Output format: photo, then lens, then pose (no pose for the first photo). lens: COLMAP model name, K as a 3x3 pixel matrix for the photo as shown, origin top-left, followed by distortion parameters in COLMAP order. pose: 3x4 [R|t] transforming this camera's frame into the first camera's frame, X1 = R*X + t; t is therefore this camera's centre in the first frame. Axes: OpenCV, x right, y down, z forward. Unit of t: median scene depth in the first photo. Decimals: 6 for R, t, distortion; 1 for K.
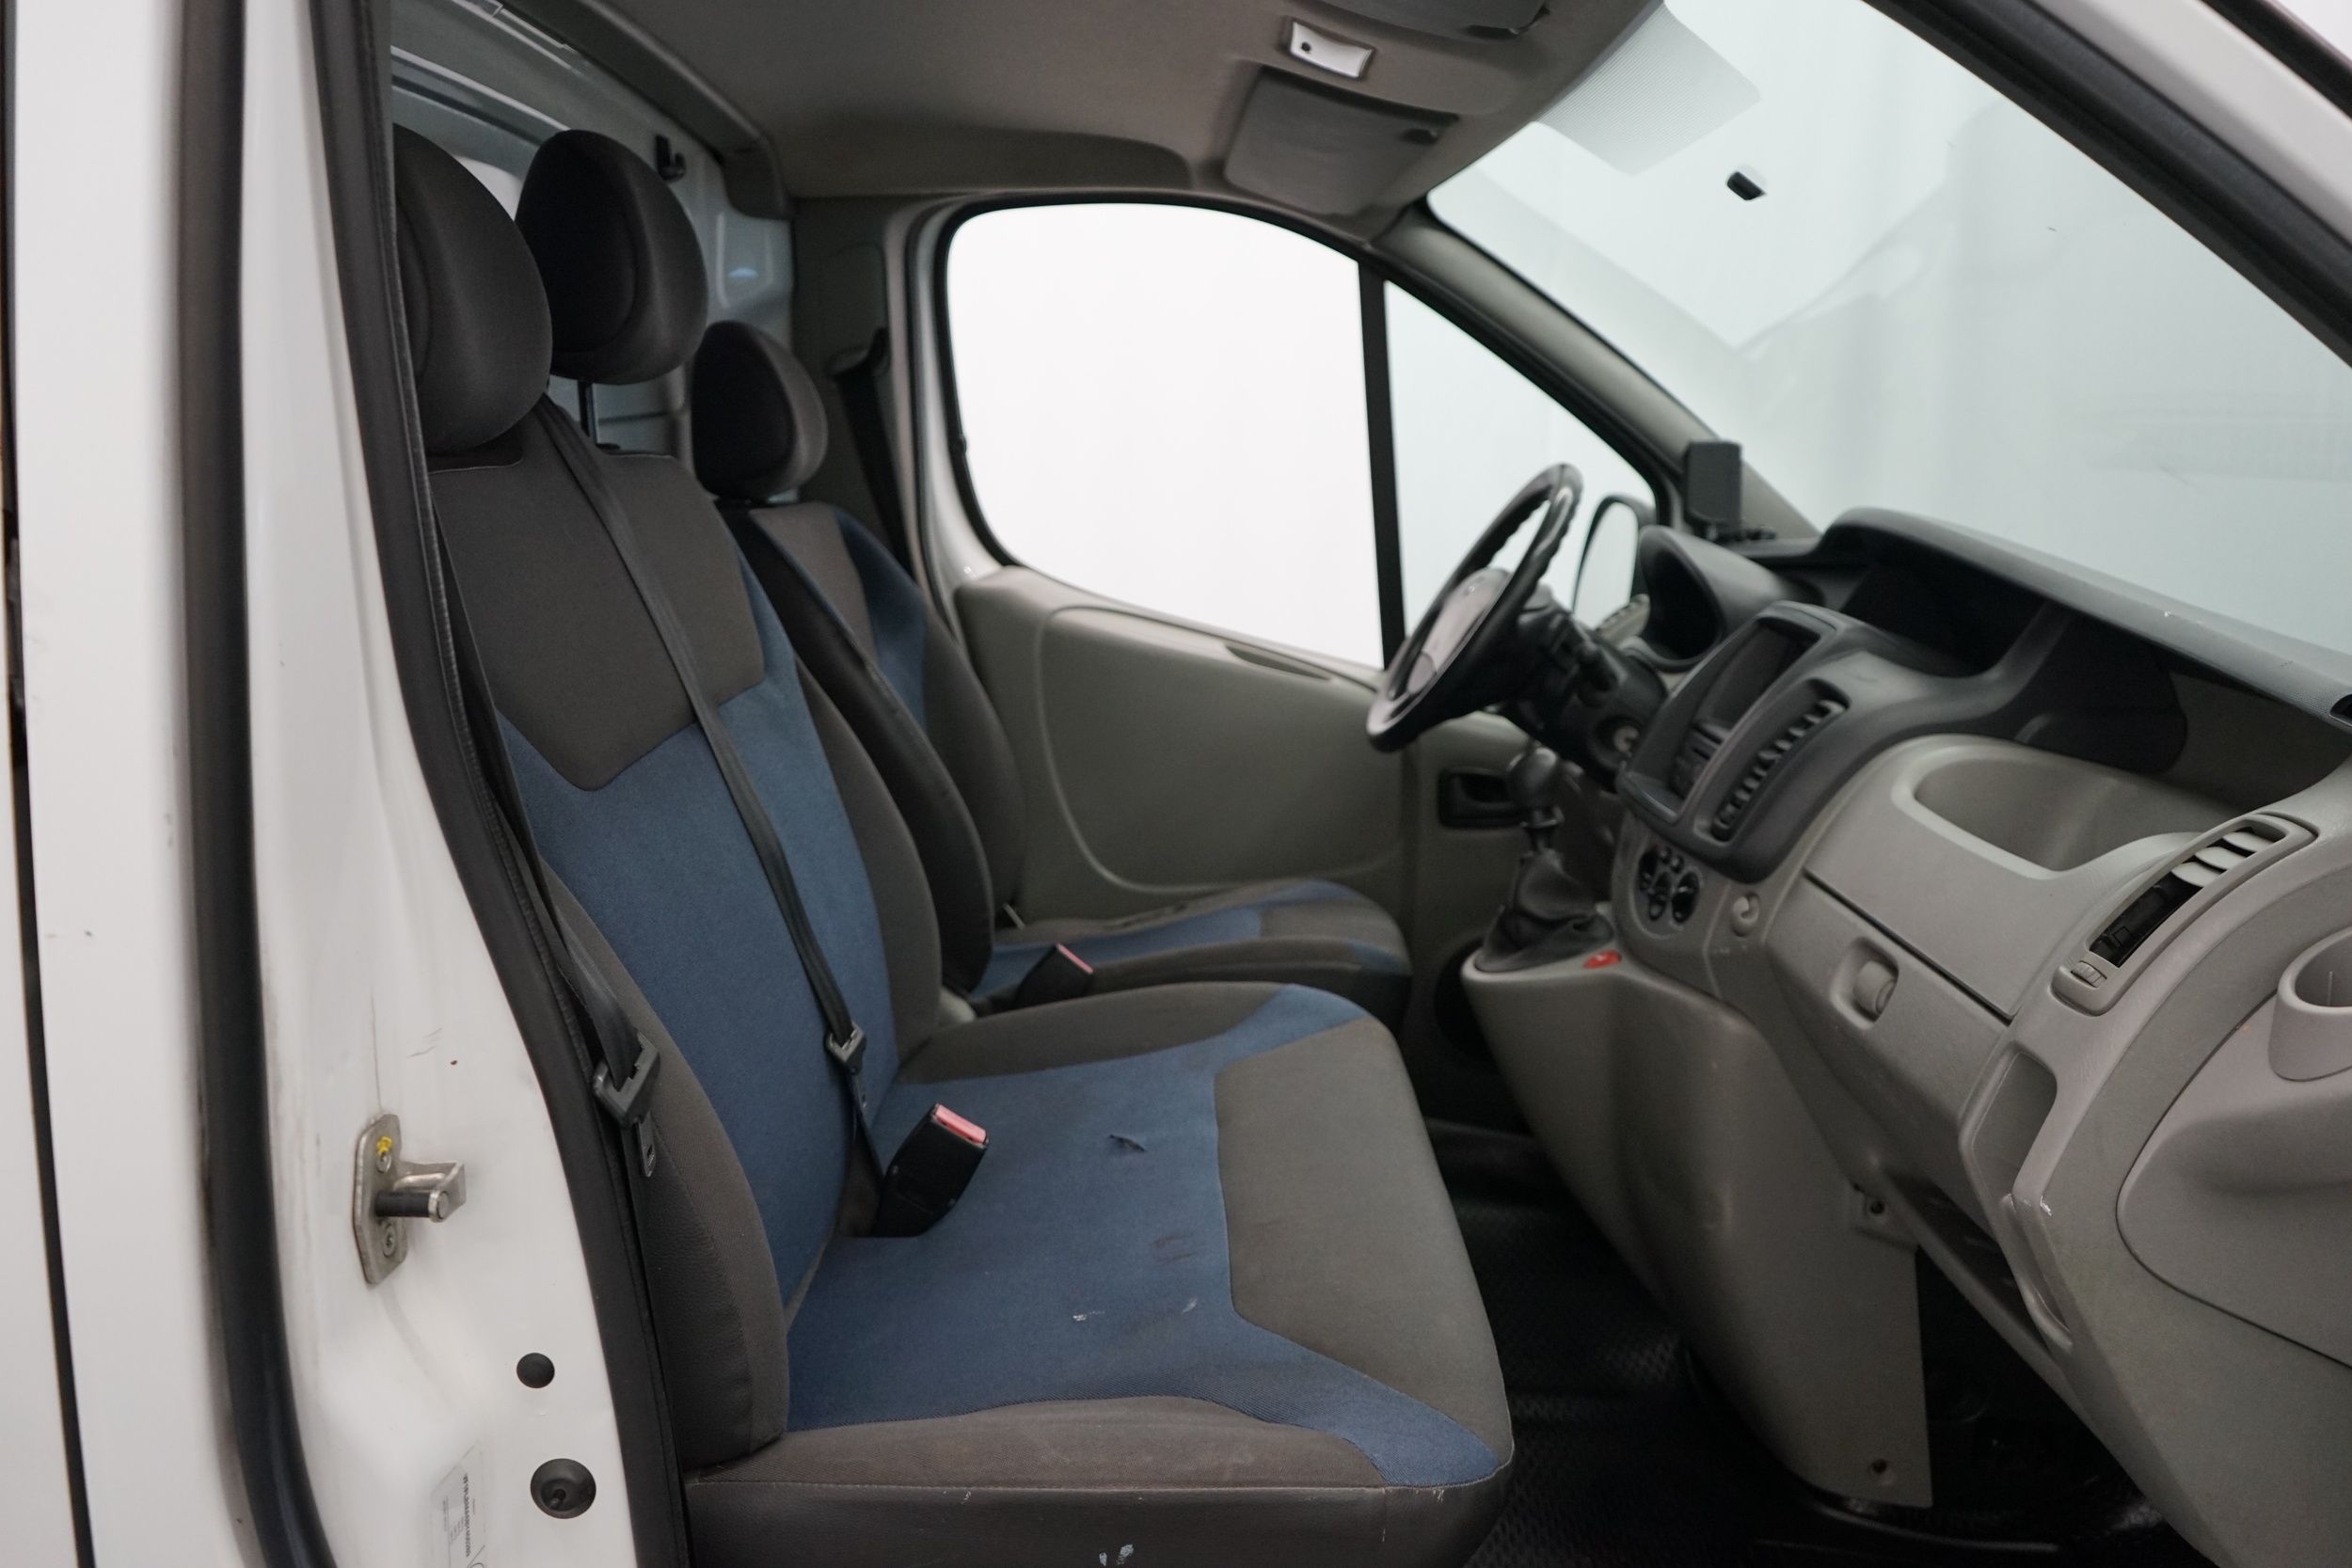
lens RADIAL K [[1884.5, 0, 1176.0], [0, 1884.5, 784.0], [0, 0, 1]] dist [-0.045635, 0.079062]
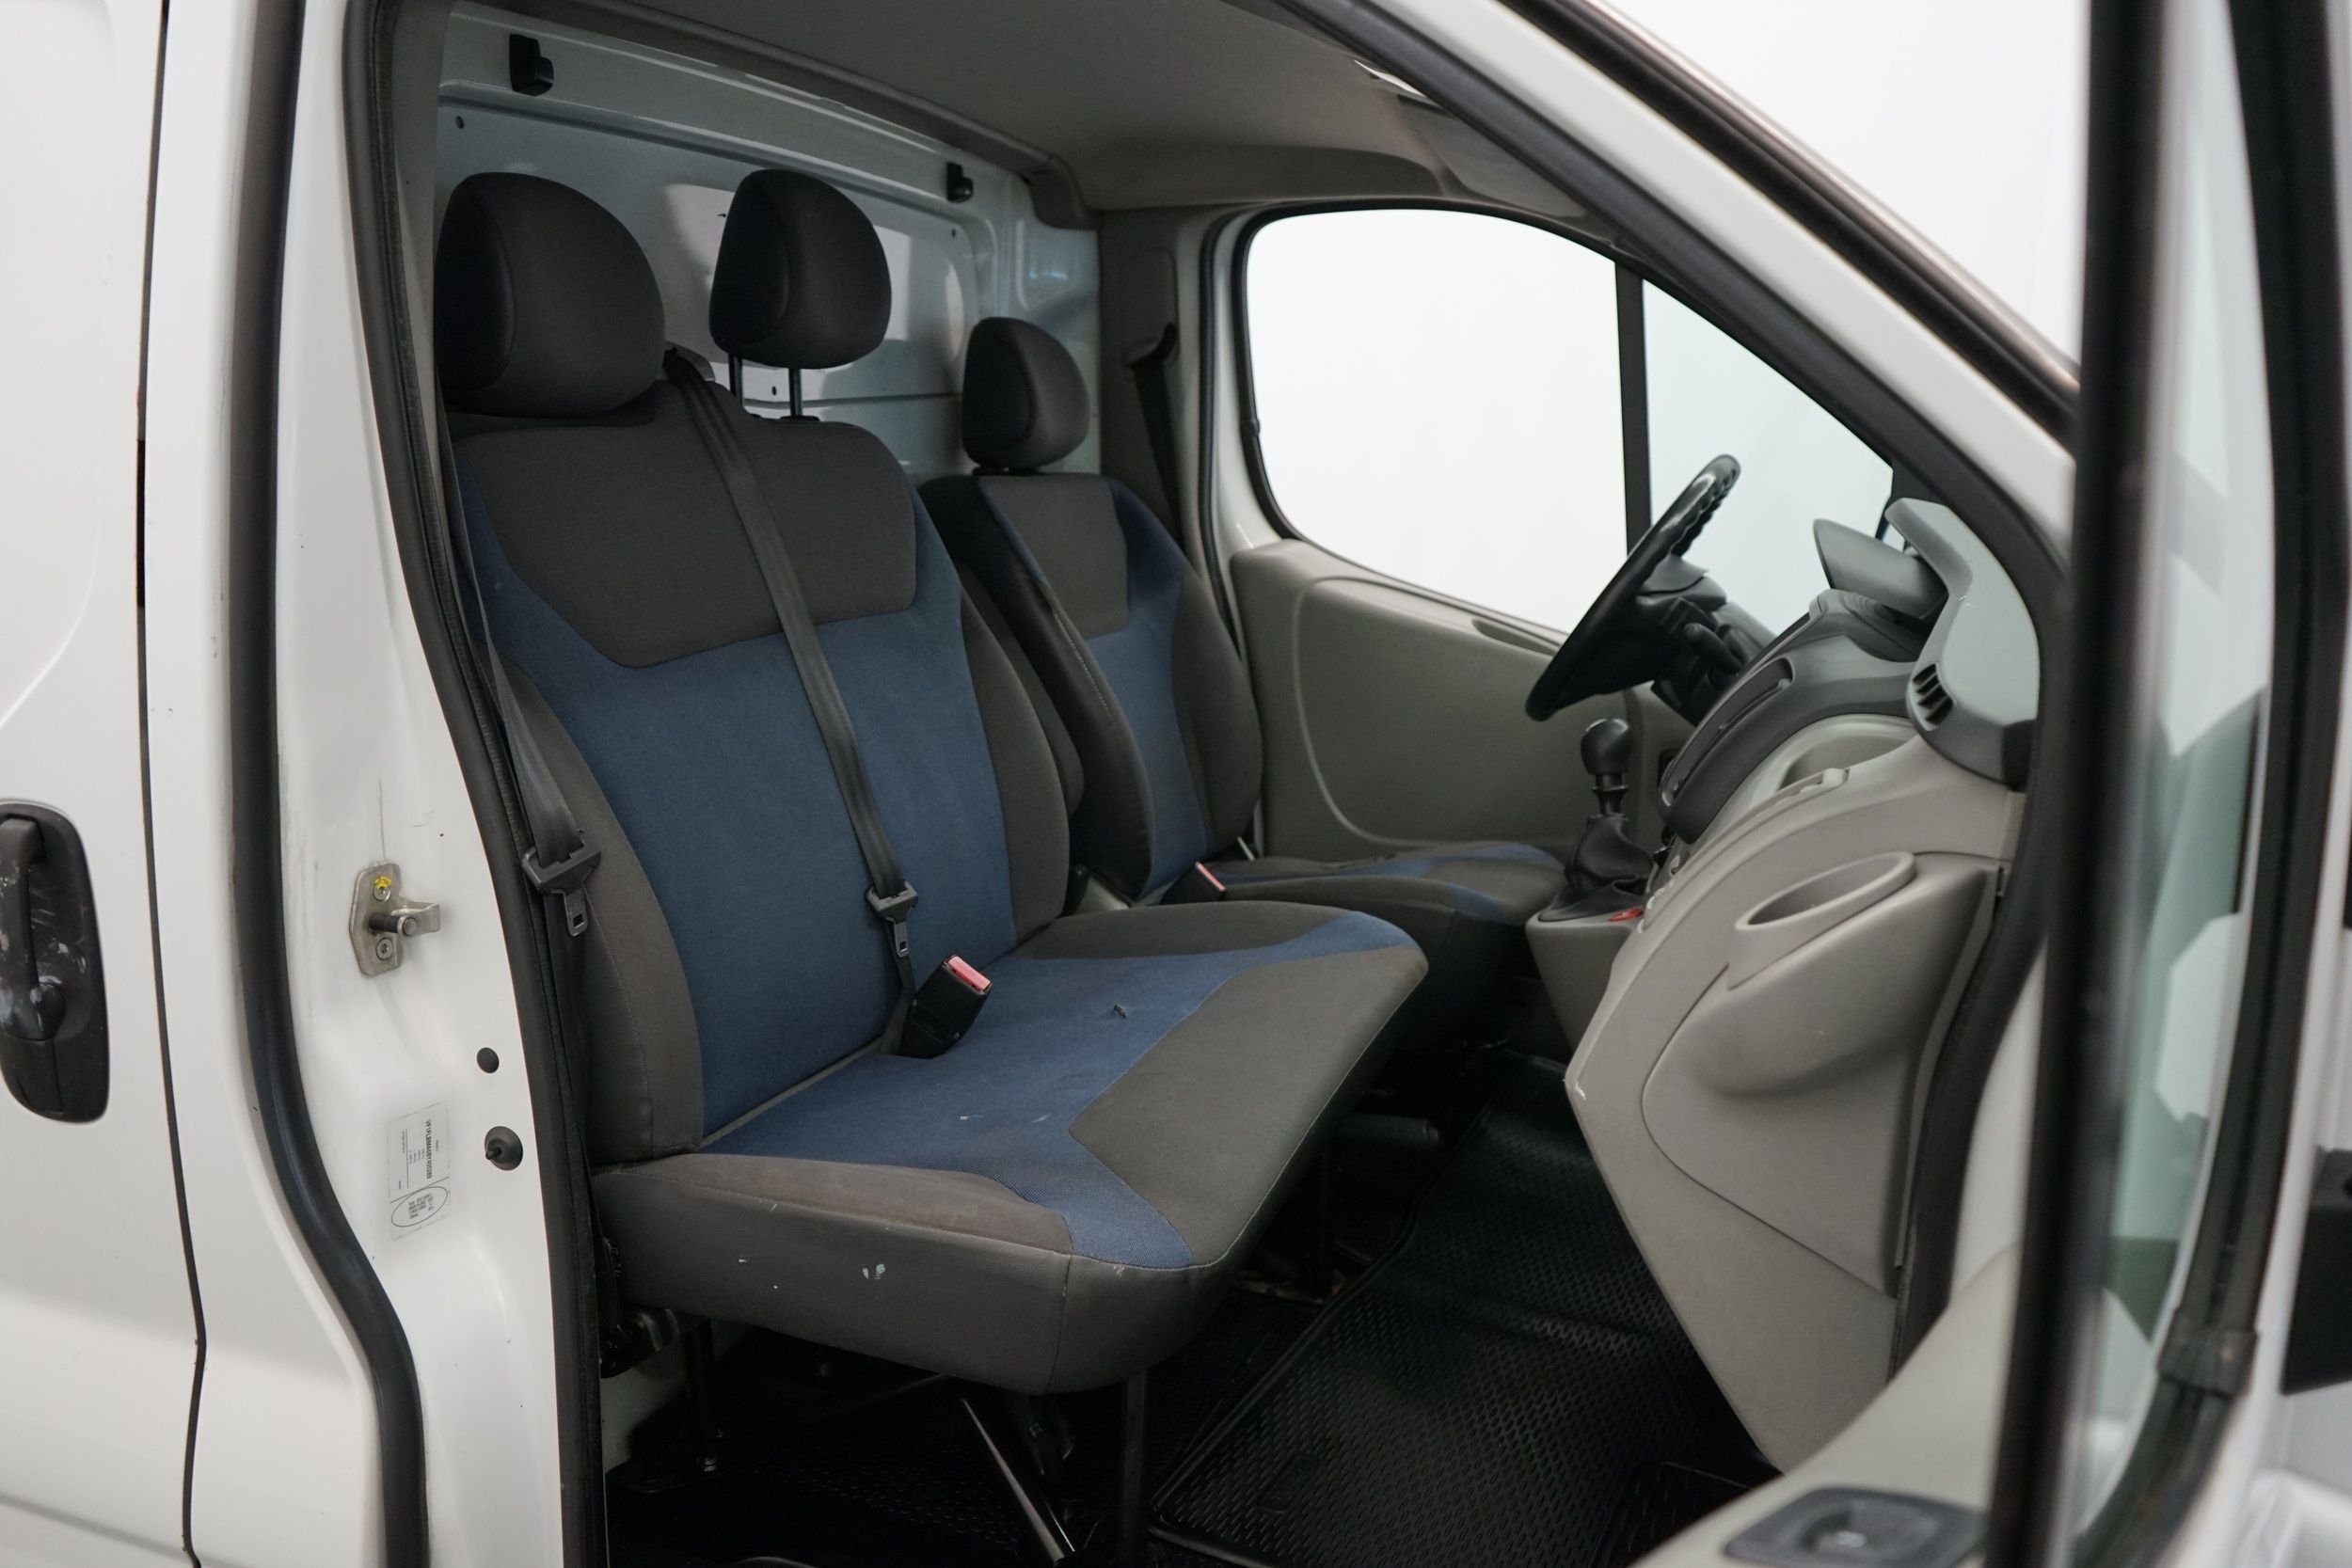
lens RADIAL K [[1884.5, 0, 1176.0], [0, 1884.5, 784.0], [0, 0, 1]] dist [-0.045635, 0.079062]
pose [[0.940751, 0.080859, -0.329315, 0.315196], [-0.079733, 0.996672, 0.016946, 0.020297], [0.329590, 0.010316, 0.944068, -0.090158]]
